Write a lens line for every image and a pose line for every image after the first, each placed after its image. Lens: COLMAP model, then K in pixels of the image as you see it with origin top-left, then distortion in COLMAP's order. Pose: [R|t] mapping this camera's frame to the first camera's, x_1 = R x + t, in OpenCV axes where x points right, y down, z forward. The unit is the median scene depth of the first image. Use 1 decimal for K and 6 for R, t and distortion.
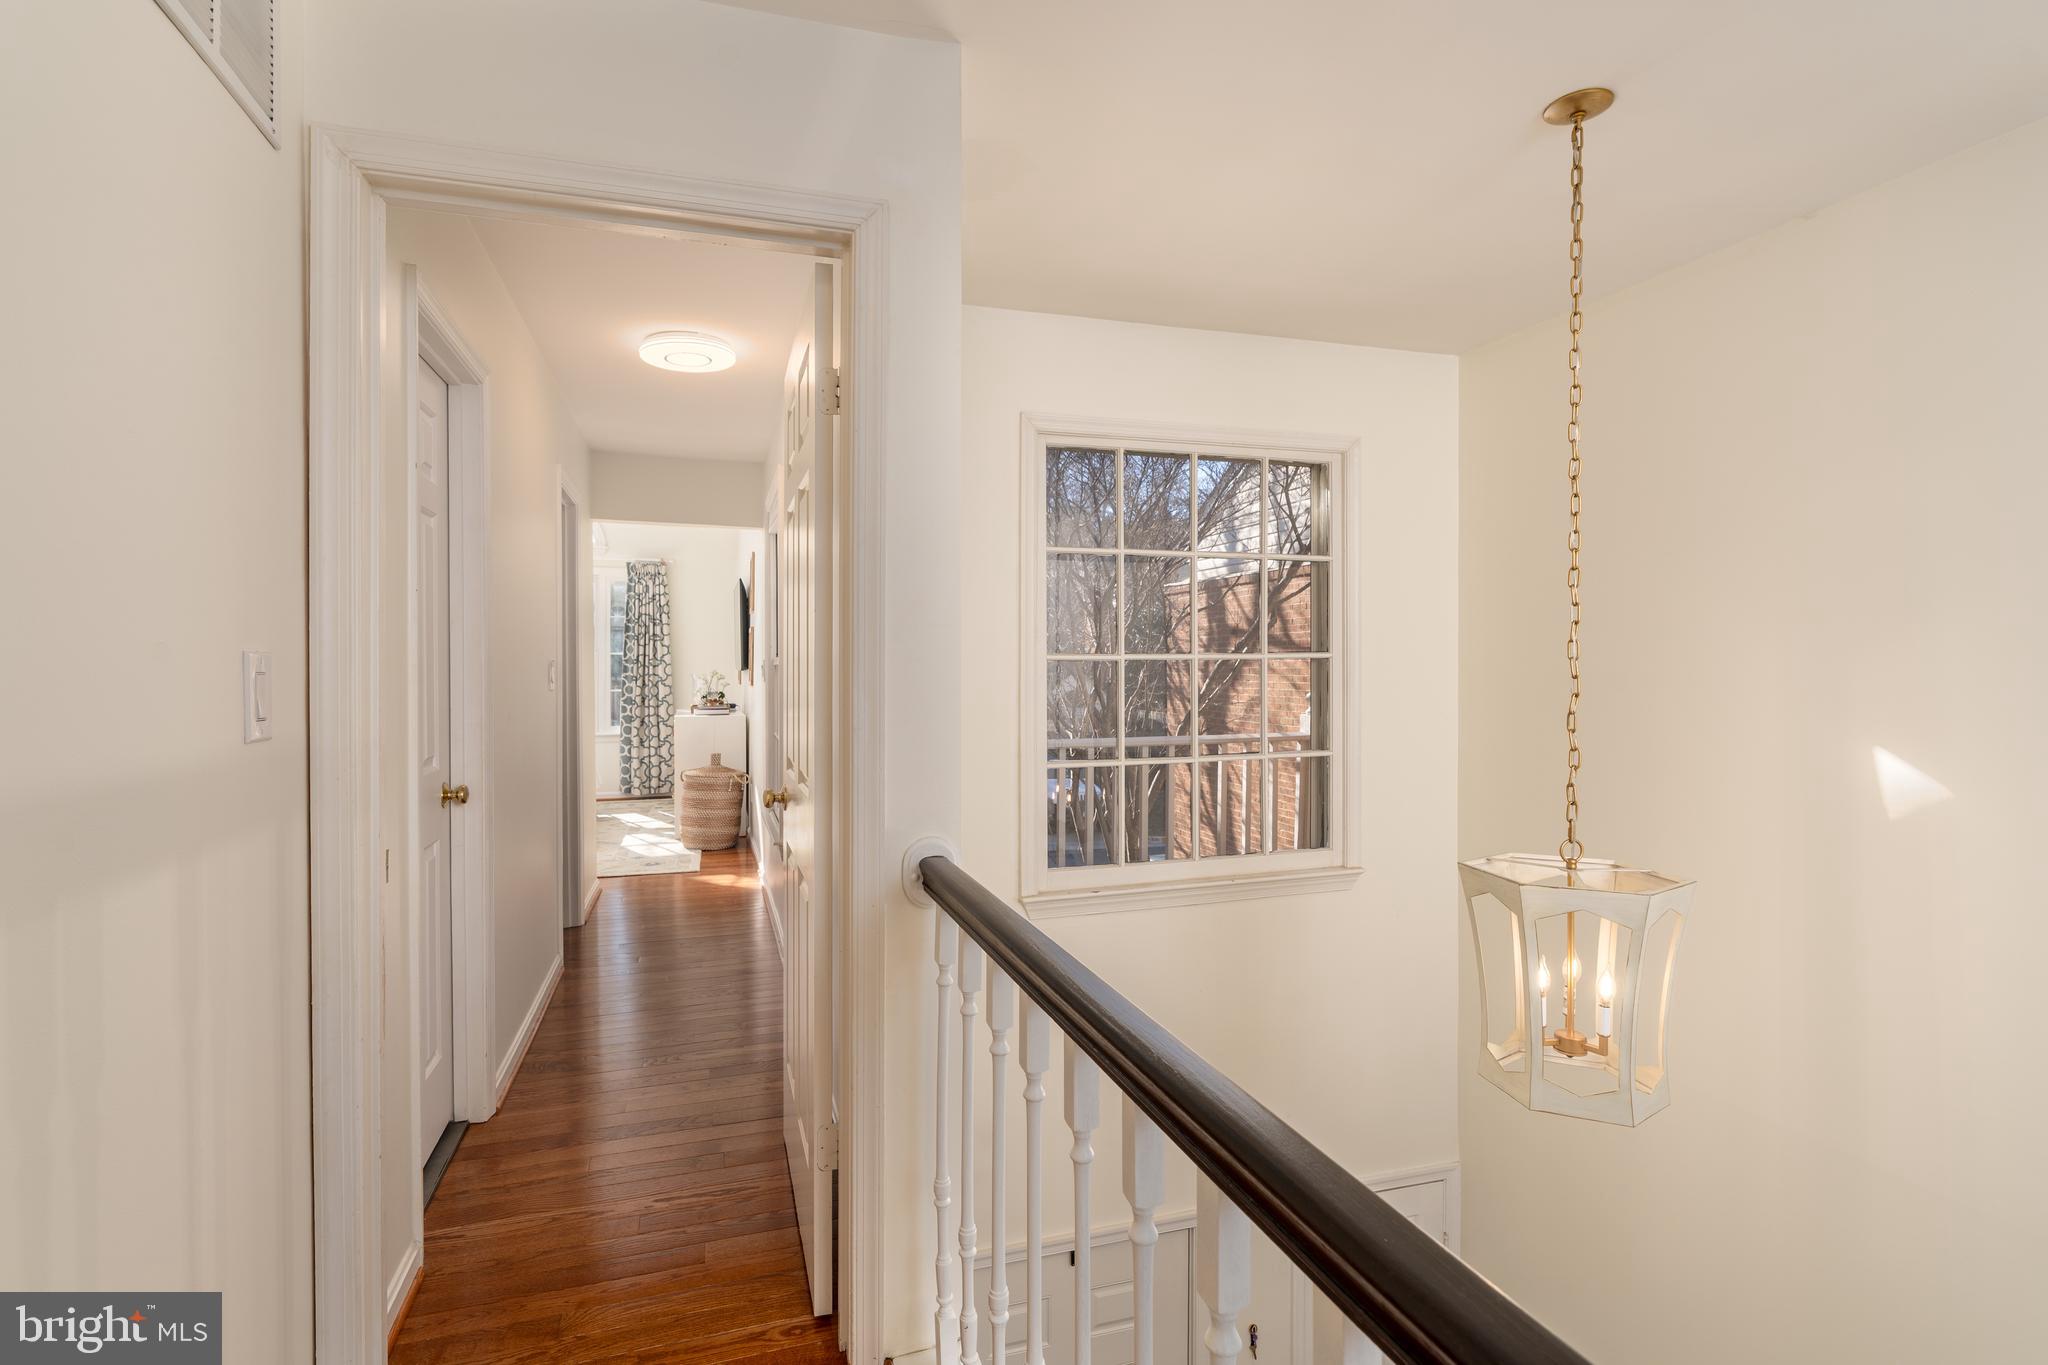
lens RADIAL K [[951.0, 0, 1024.0], [0, 951.0, 682.5], [0, 0, 1]] dist [-0.005597, 0.005427]
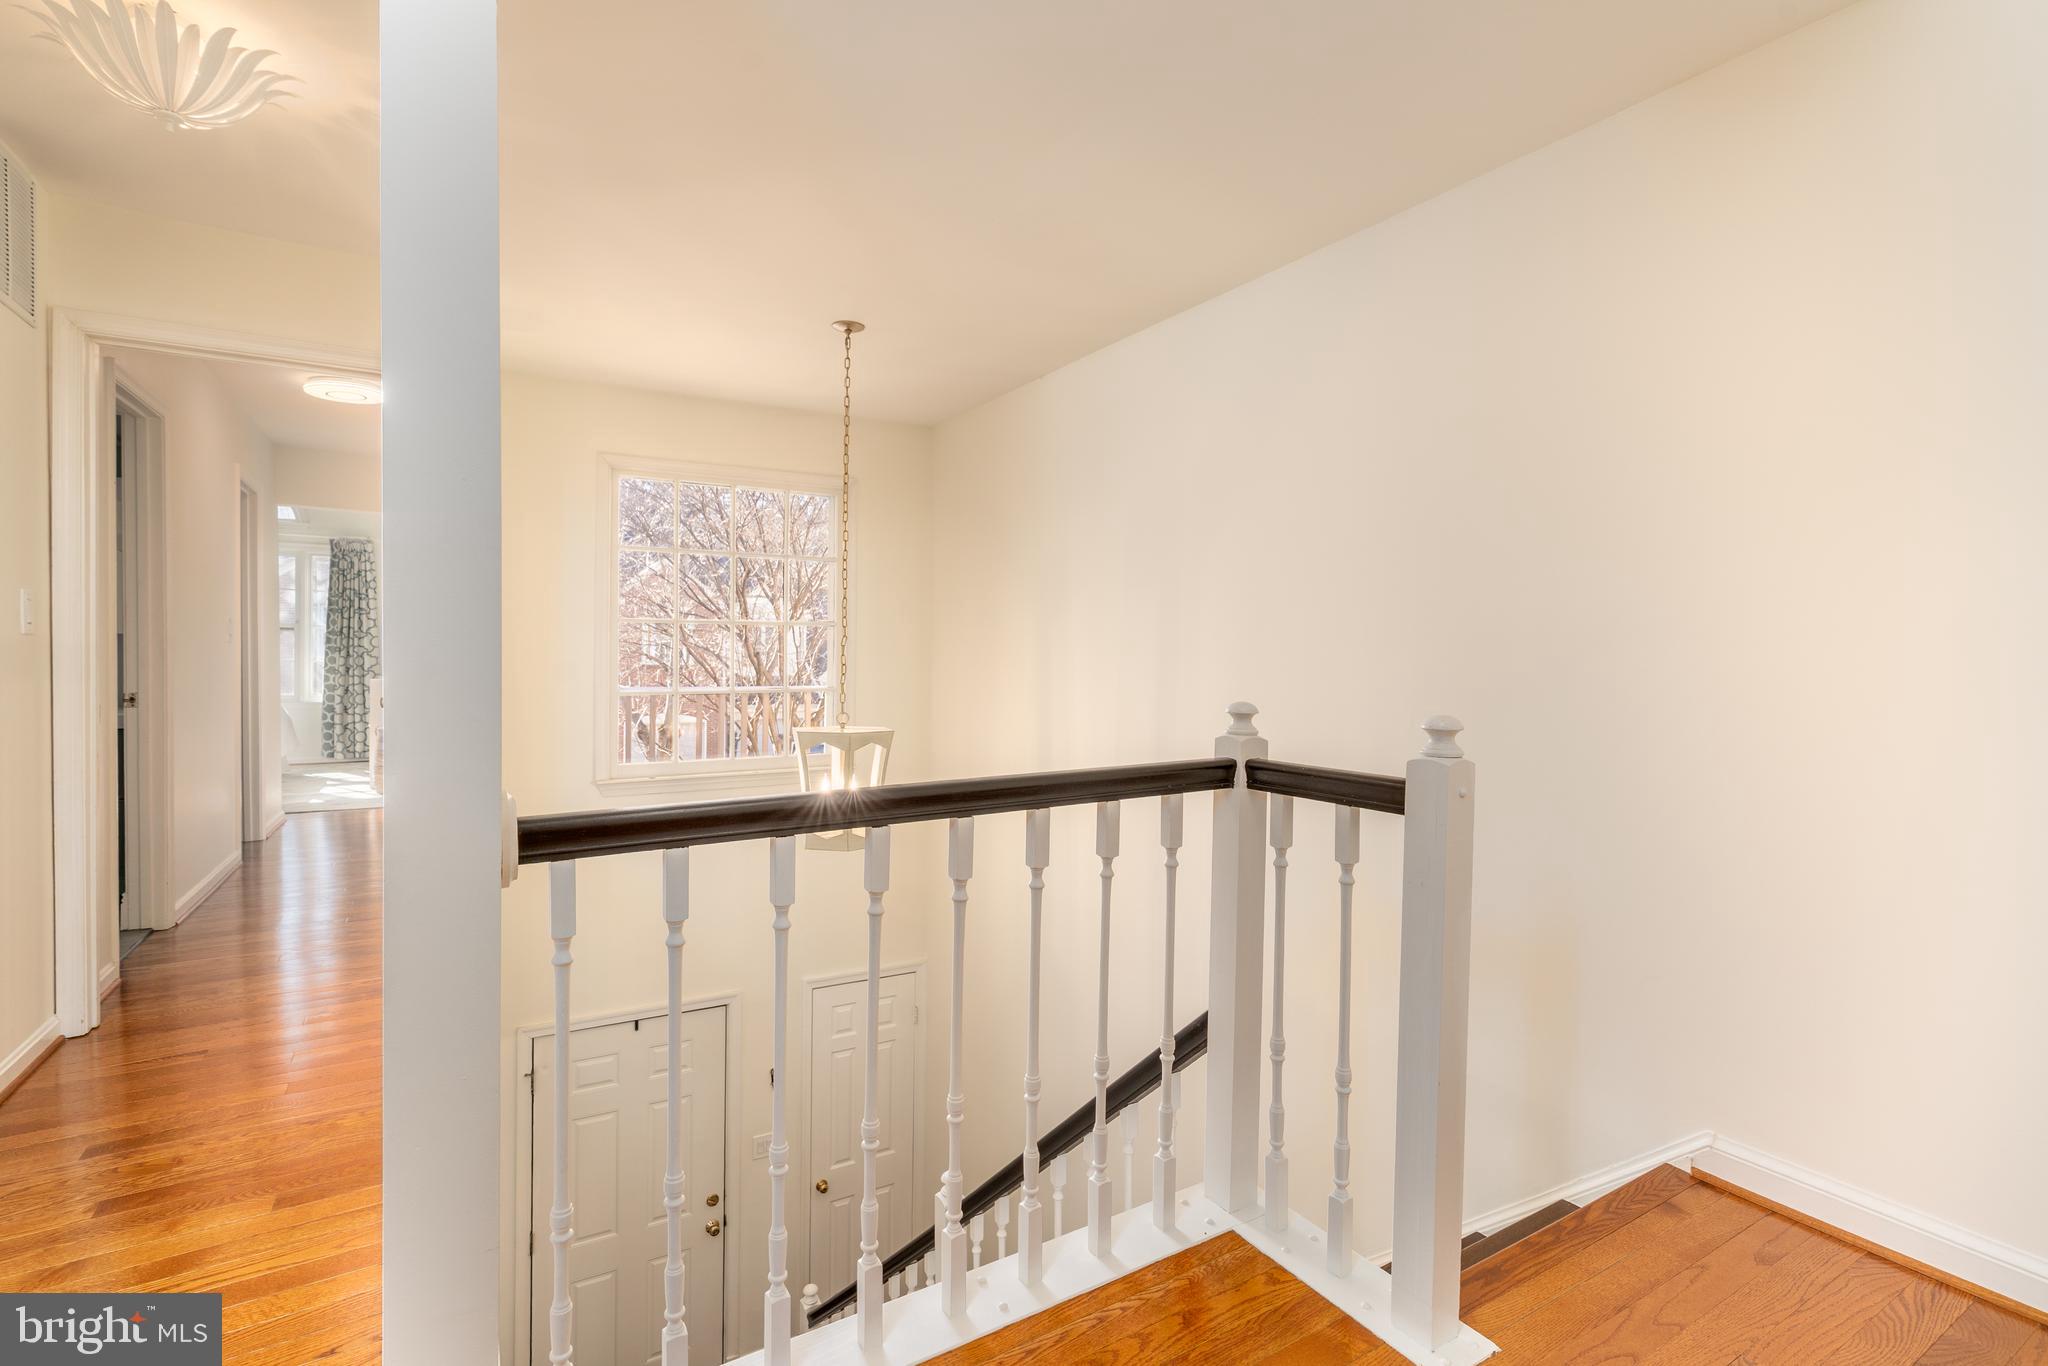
lens RADIAL K [[935.6, 0, 1033.6], [0, 935.6, 686.9], [0, 0, 1]] dist [0.001809, 0.001060]
pose [[0.974293, 0.006243, 0.225196, 0.110005], [-0.009007, 0.999896, 0.011245, 0.018869], [-0.225103, -0.012984, 0.974249, -0.190490]]
